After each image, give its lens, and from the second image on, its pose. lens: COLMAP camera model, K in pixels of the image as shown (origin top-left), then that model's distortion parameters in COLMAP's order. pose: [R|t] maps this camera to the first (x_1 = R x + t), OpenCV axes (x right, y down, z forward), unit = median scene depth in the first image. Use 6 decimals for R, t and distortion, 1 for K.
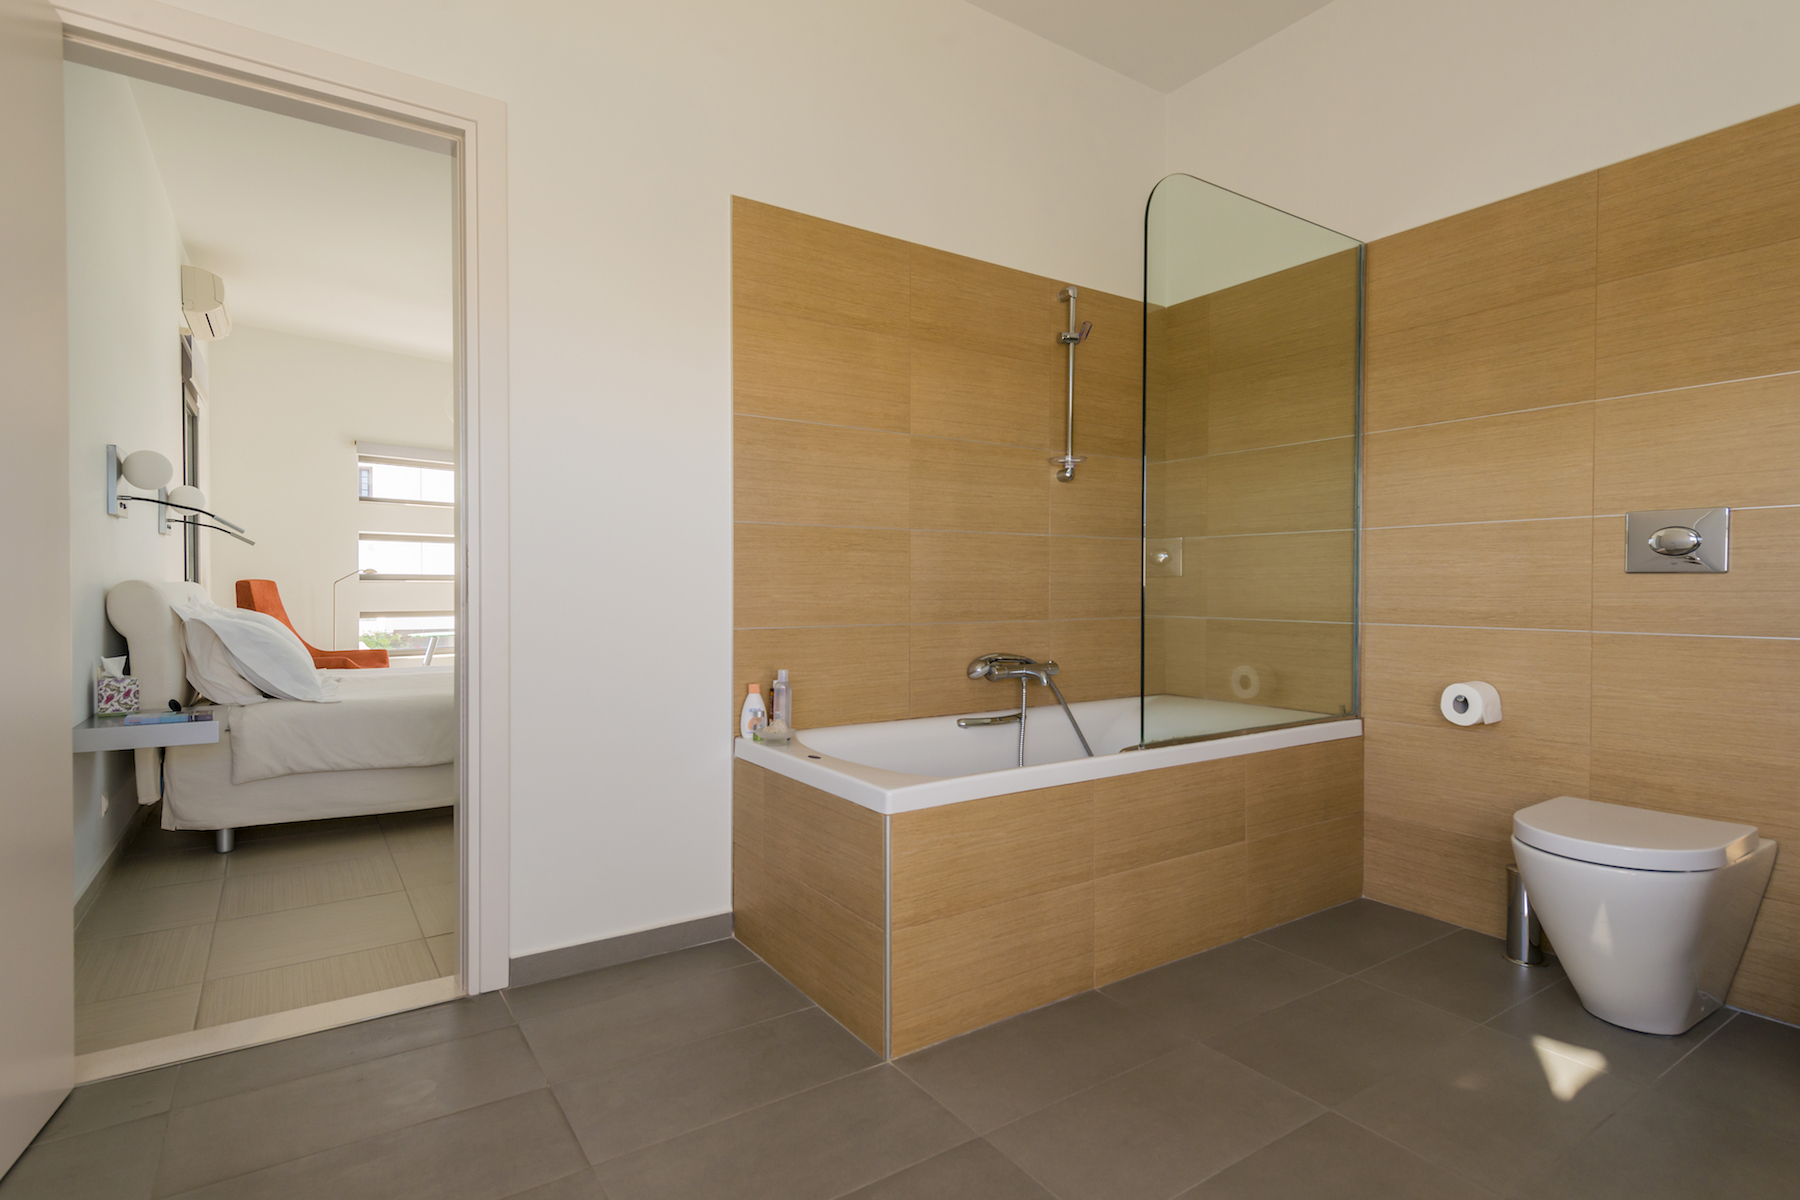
lens RADIAL K [[906.3, 0, 900.0], [0, 906.3, 600.0], [0, 0, 1]] dist [0.018459, -0.001102]
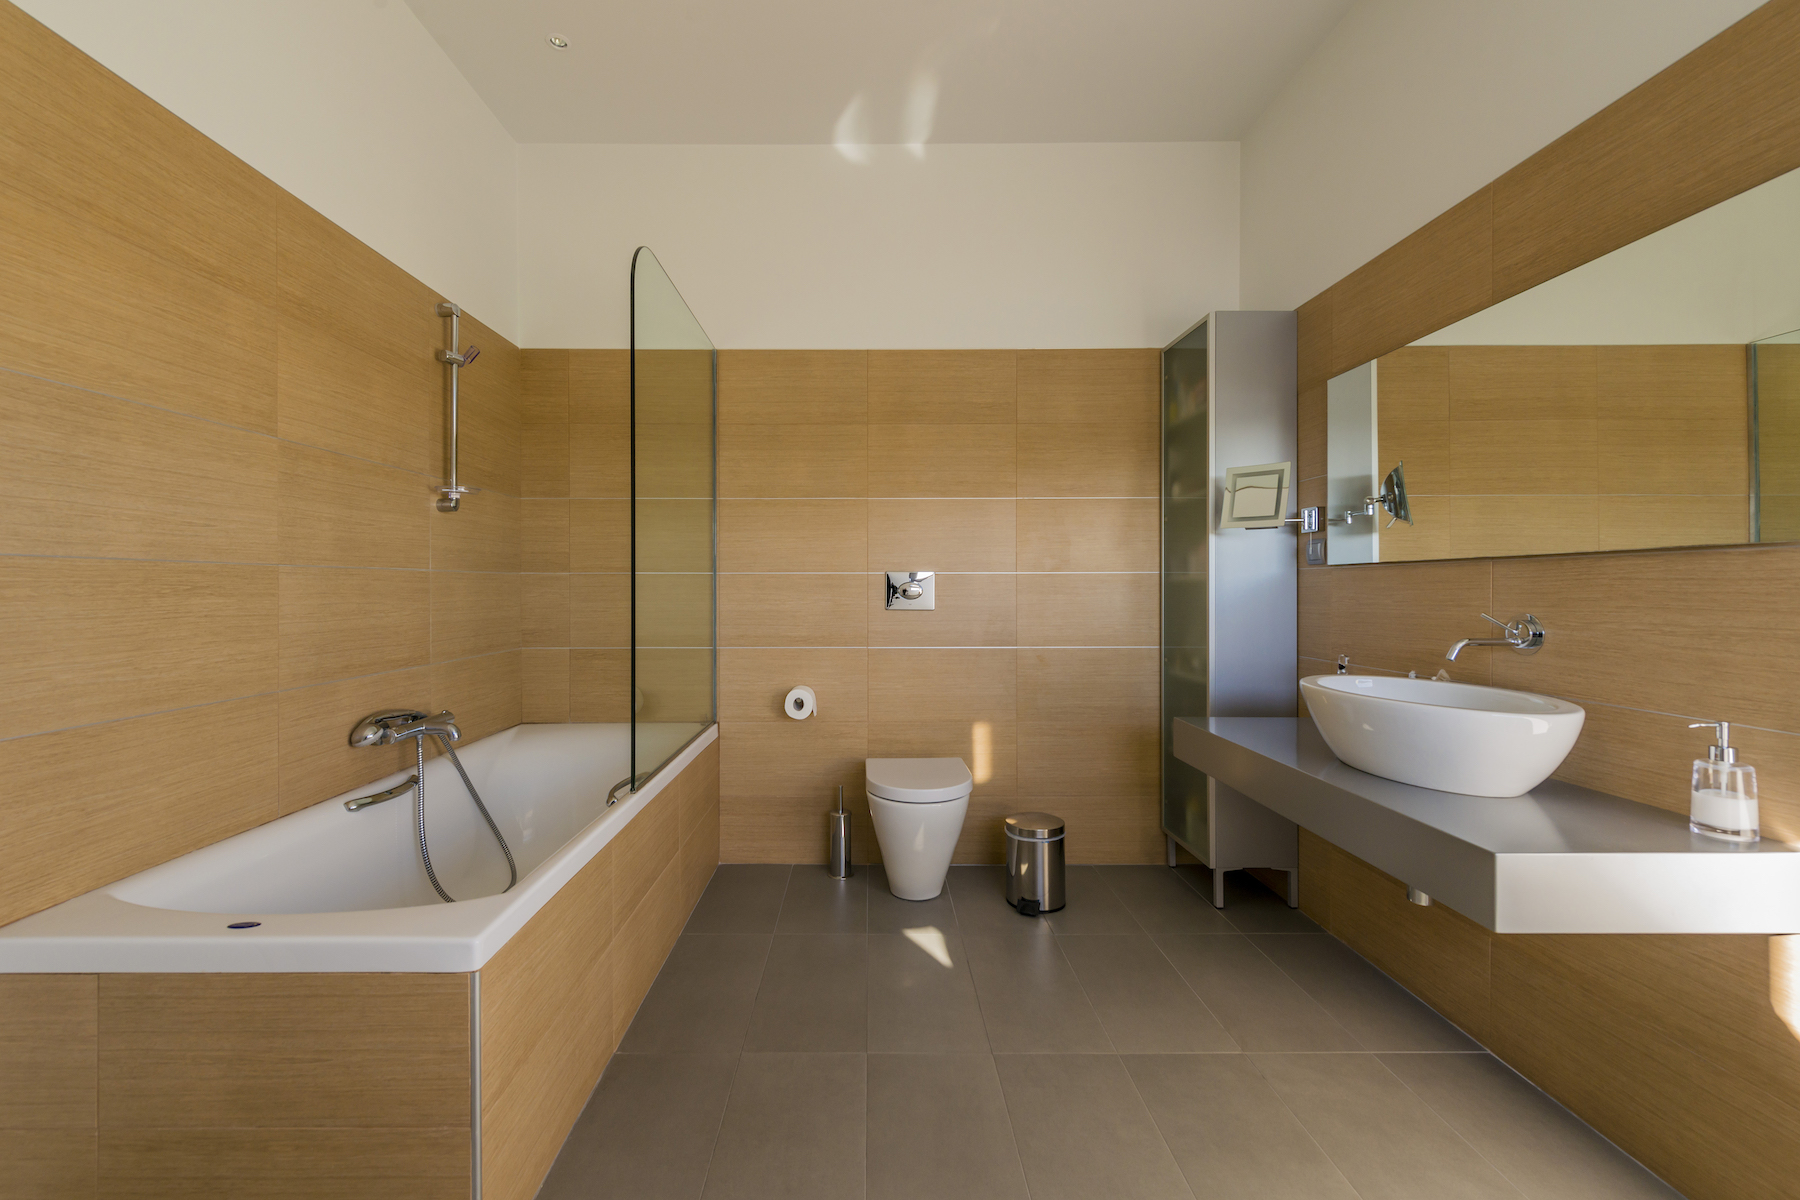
lens RADIAL K [[737.2, 0, 875.8], [0, 737.2, 588.6], [0, 0, 1]] dist [0.015438, -0.005629]
pose [[0.553076, -0.003141, 0.833125, -0.226725], [0.014060, 0.999886, -0.005565, -0.047710], [-0.833012, 0.014791, 0.553057, 0.248638]]
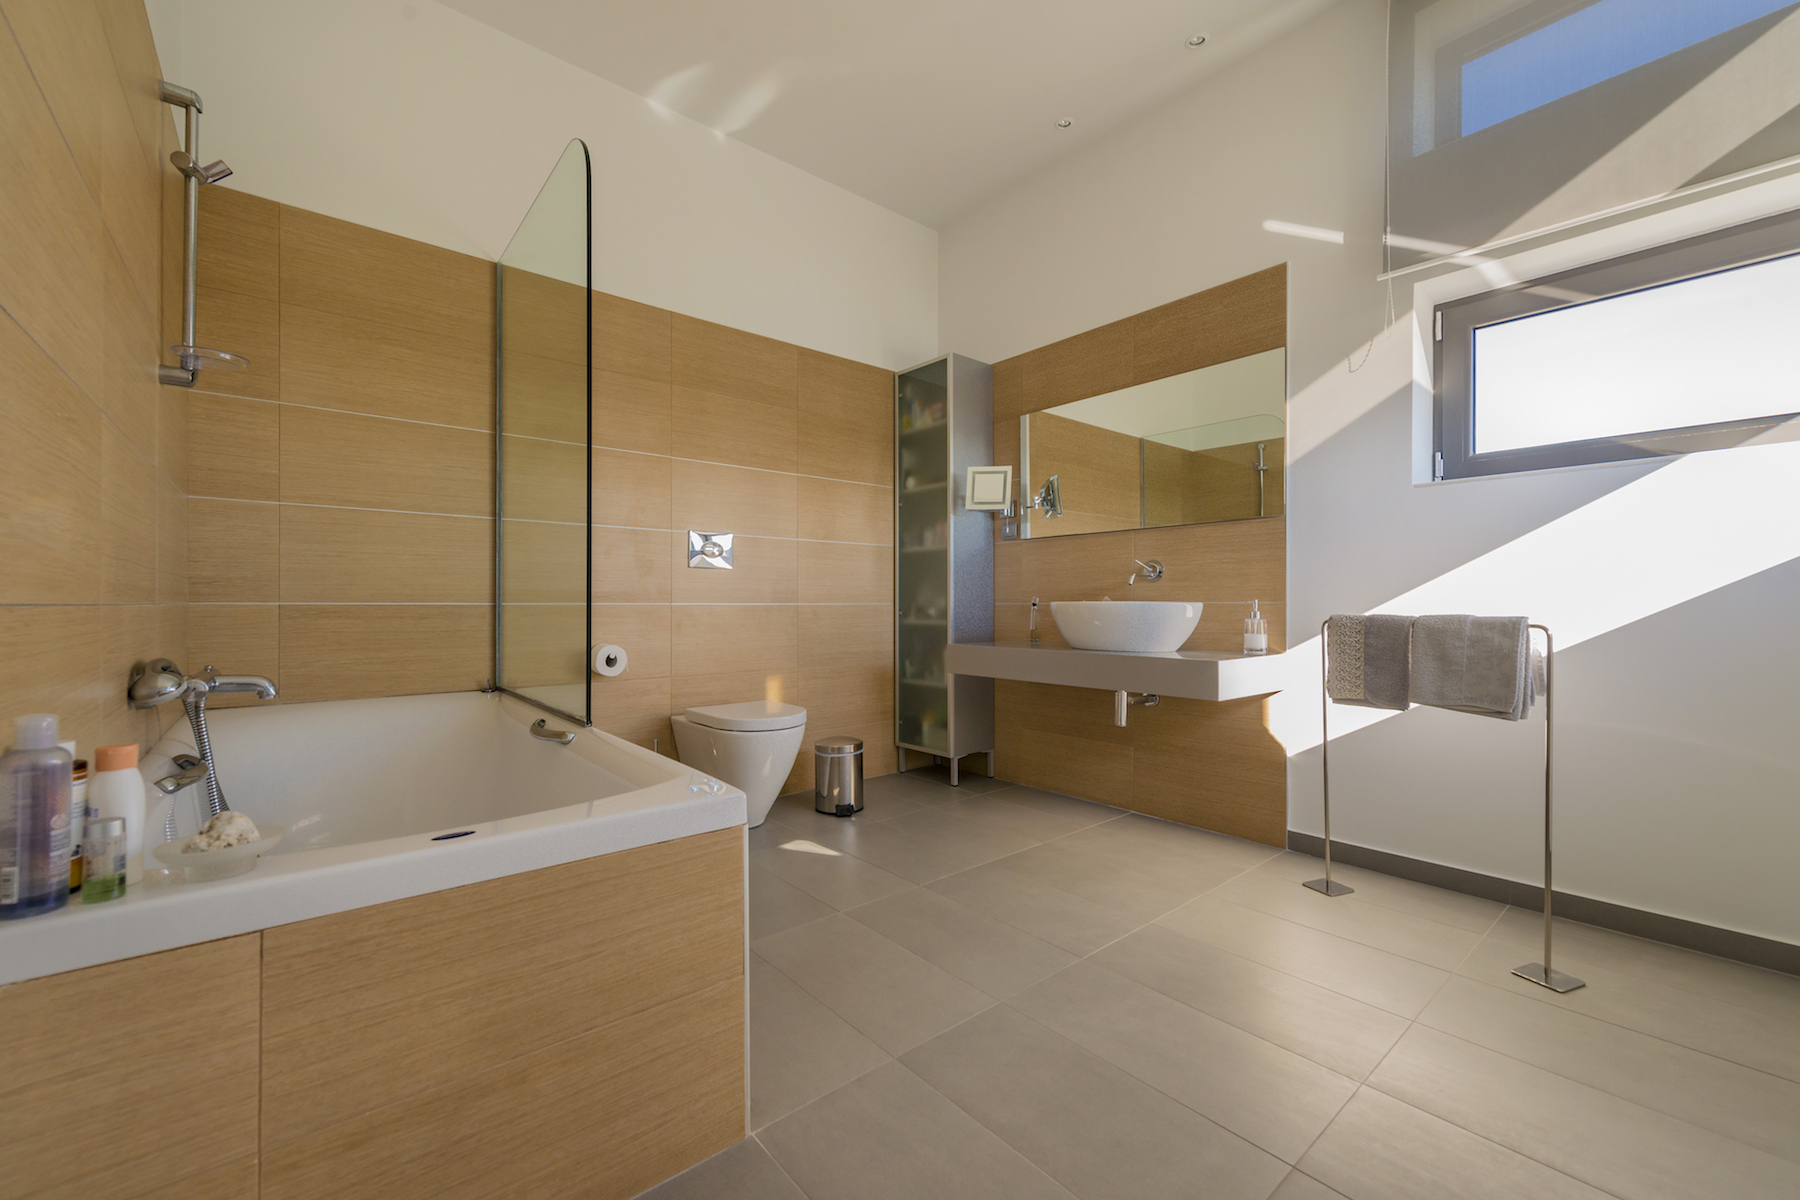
lens RADIAL K [[712.1, 0, 913.4], [0, 712.1, 605.7], [0, 0, 1]] dist [0.015178, -0.008257]
pose [[-0.121626, -0.002732, 0.992572, -0.423982], [0.014917, 0.999878, 0.004580, 0.032228], [-0.992464, 0.015363, -0.121570, 0.612245]]
